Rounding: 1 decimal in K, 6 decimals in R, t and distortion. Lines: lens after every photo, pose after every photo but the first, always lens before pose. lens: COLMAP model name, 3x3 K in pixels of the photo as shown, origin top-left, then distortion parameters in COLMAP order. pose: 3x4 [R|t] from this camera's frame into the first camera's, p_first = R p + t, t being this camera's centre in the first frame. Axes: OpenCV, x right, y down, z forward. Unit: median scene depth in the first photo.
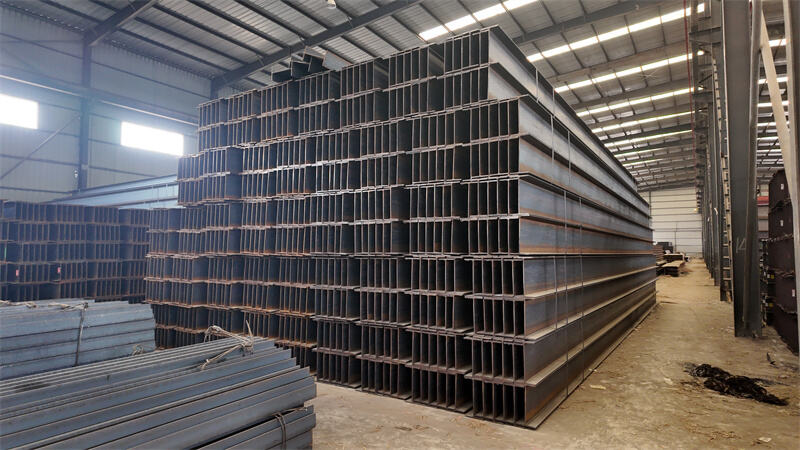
lens RADIAL K [[454.8, 0, 400.0], [0, 454.8, 225.0], [0, 0, 1]] dist [0.003332, 0.000750]
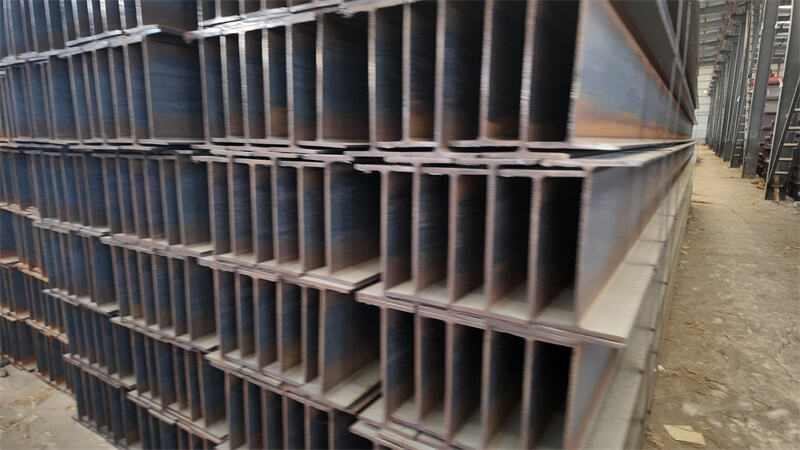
lens RADIAL K [[451.6, 0, 400.0], [0, 451.6, 225.0], [0, 0, 1]] dist [0.084799, -0.091143]
pose [[0.999907, 0.004499, 0.012897, 0.112052], [-0.007444, 0.971156, 0.238330, 0.030673], [-0.011452, -0.238404, 0.971099, 0.495161]]
